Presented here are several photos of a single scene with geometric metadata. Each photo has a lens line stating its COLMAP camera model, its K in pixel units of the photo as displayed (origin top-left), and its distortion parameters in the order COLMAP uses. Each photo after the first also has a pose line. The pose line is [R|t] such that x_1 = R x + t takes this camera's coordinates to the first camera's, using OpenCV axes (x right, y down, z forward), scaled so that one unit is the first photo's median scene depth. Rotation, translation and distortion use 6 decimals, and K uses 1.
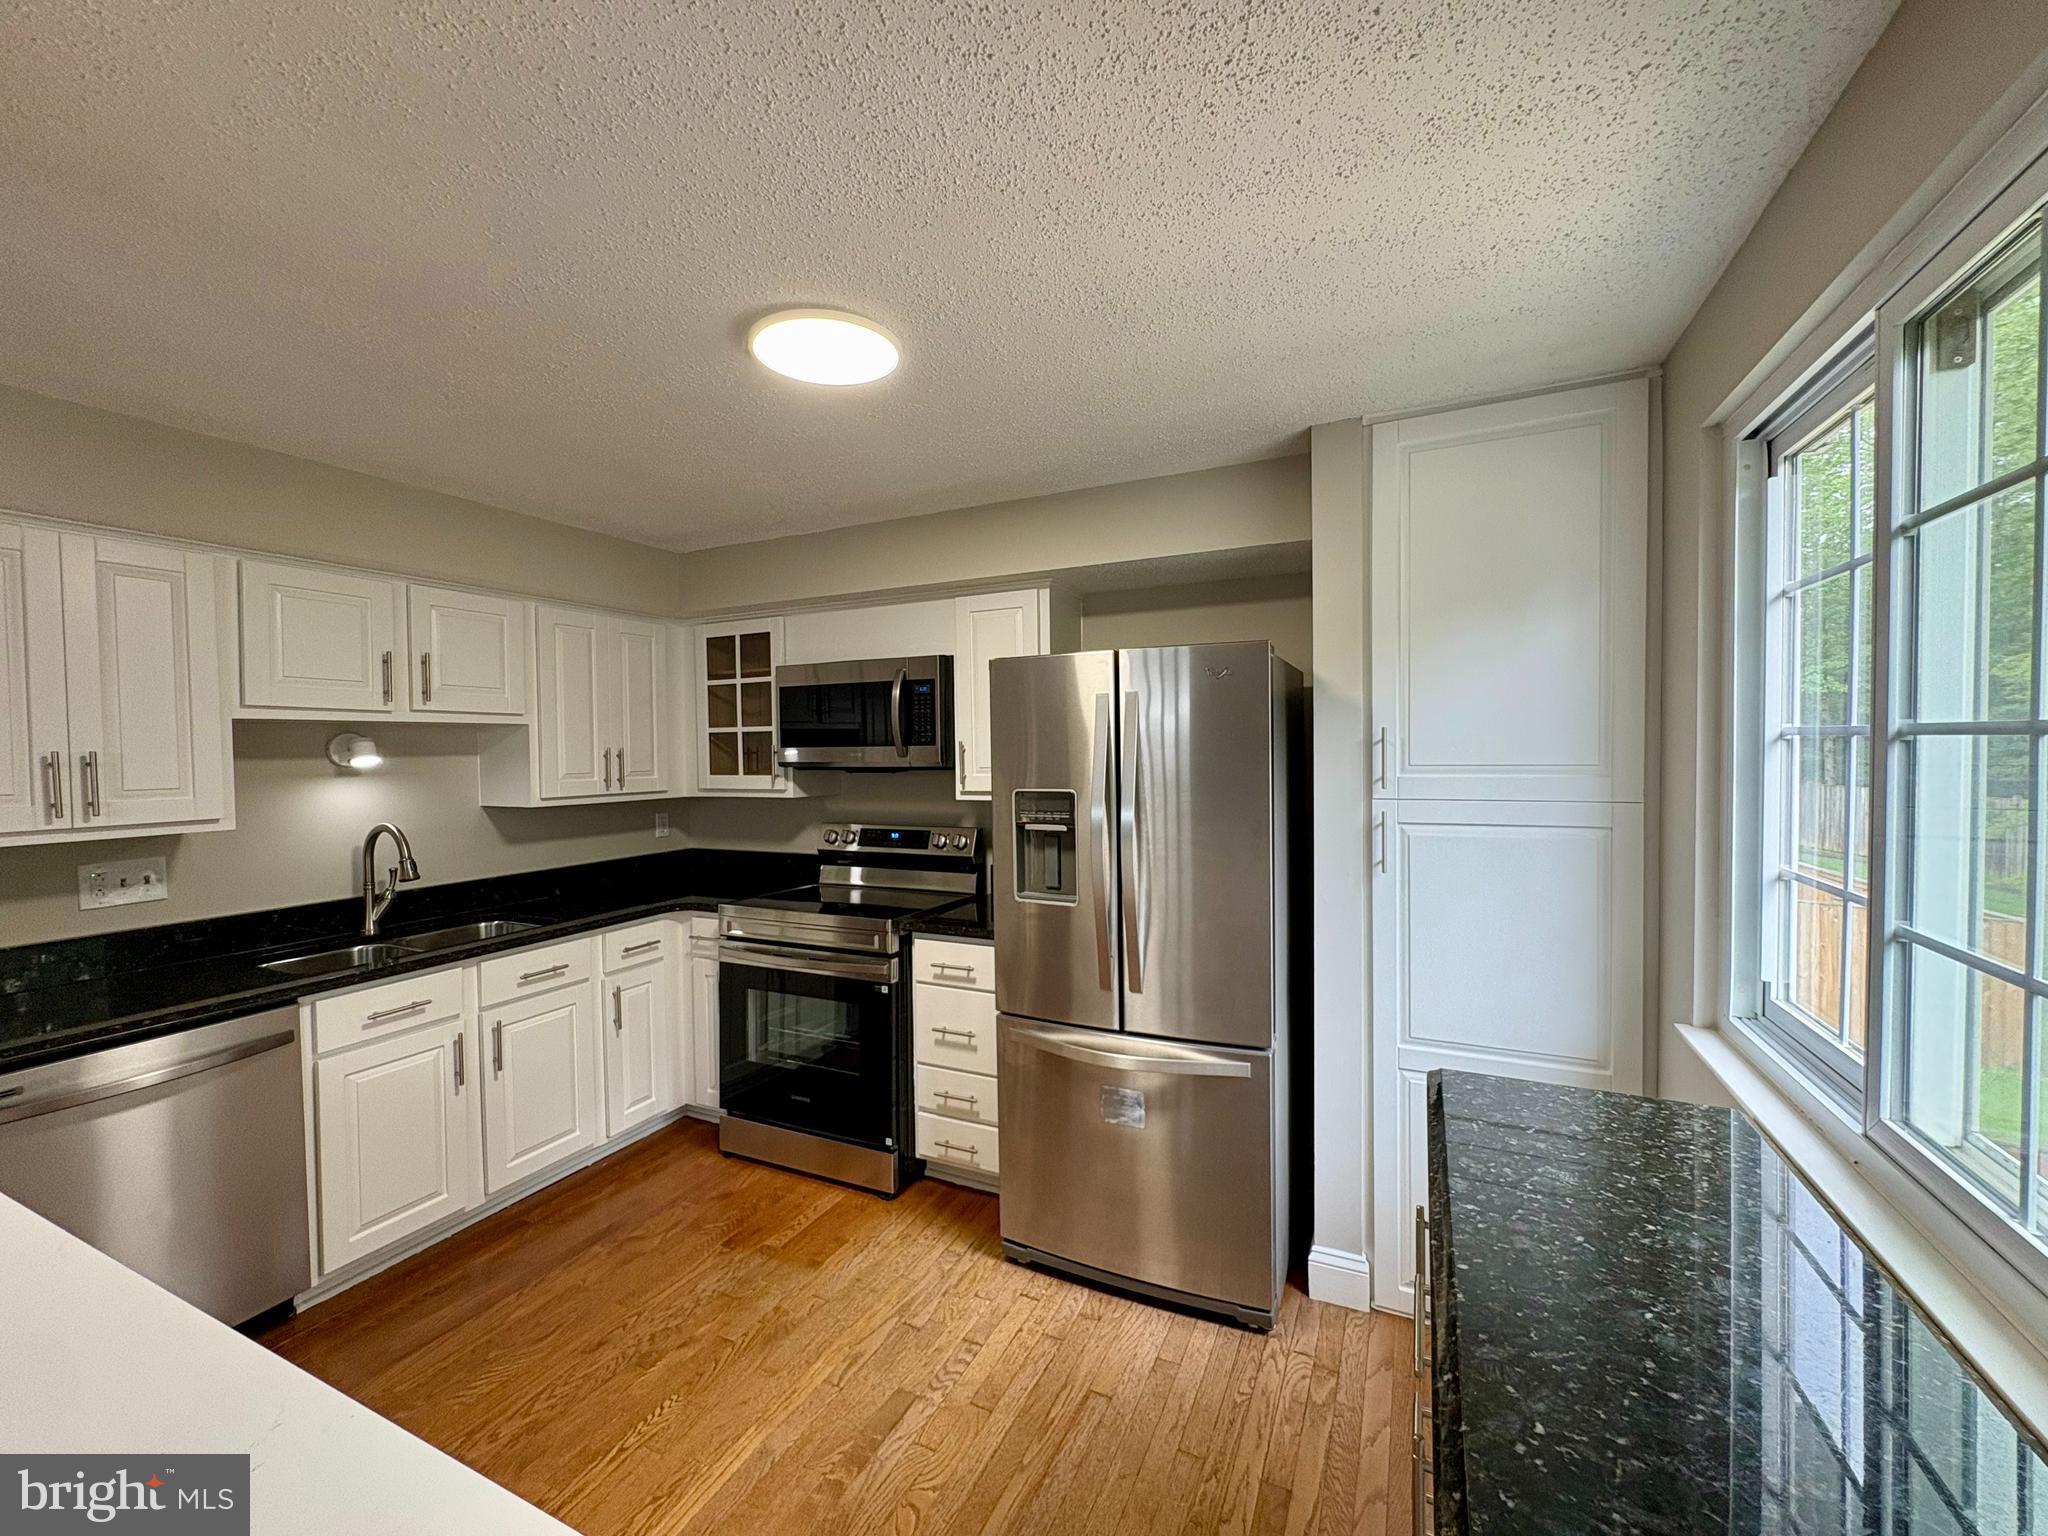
lens RADIAL K [[816.2, 0, 1028.6], [0, 816.2, 769.1], [0, 0, 1]] dist [-0.001593, 0.000463]
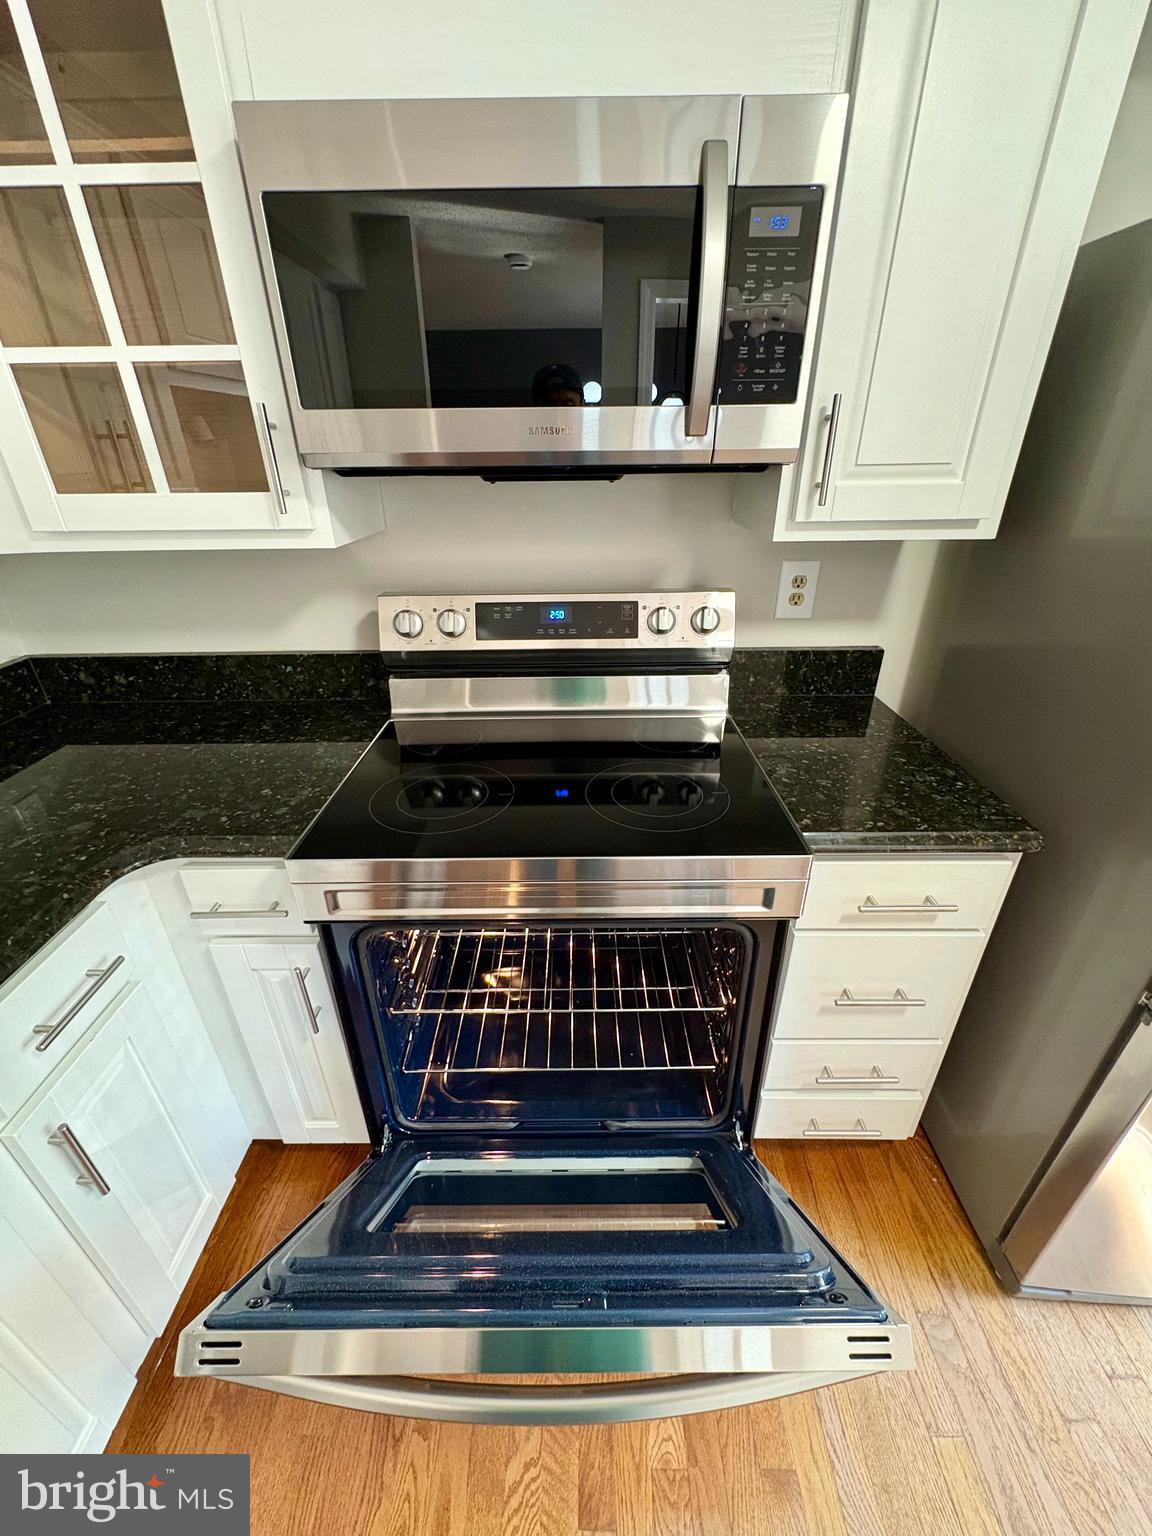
lens RADIAL K [[612.2, 0, 579.5], [0, 612.2, 764.4], [0, 0, 1]] dist [-0.001593, 0.000463]
pose [[0.907554, -0.189964, 0.374513, -0.345984], [0.009223, 0.900634, 0.434480, -0.001170], [-0.419835, -0.390860, 0.819126, 0.704425]]
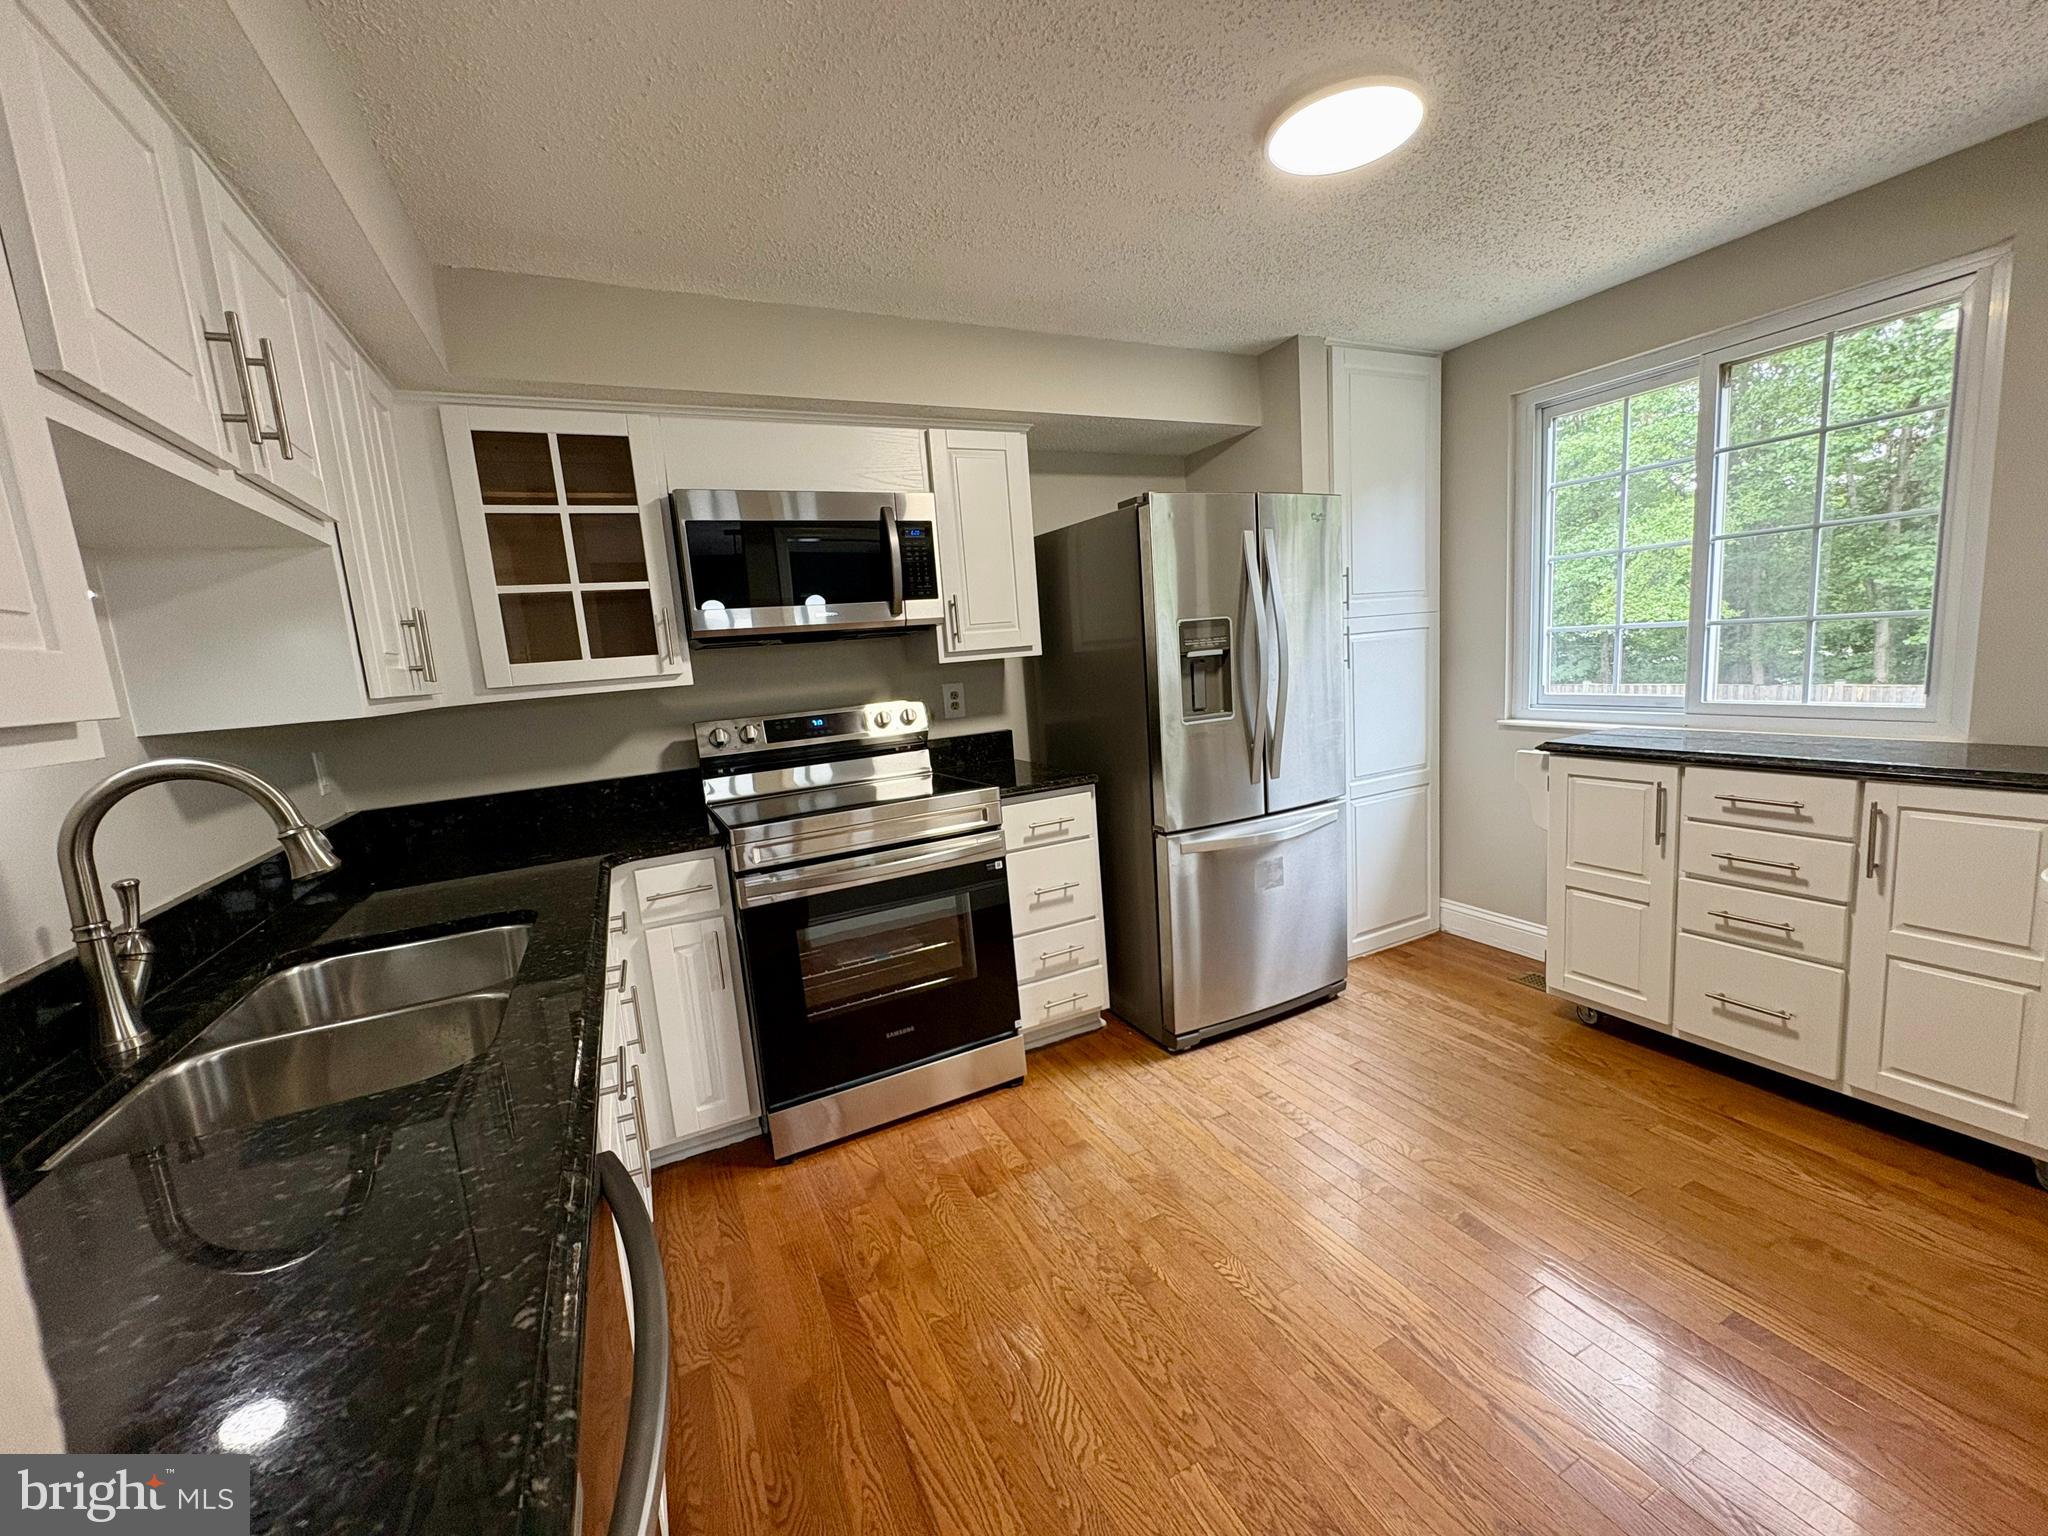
lens RADIAL K [[816.2, 0, 1021.7], [0, 816.2, 768.2], [0, 0, 1]] dist [-0.001593, 0.000463]
pose [[0.619864, -0.150717, 0.770099, -0.736714], [0.088614, 0.988549, 0.122143, 0.050171], [-0.779690, -0.007471, 0.626122, 0.368145]]
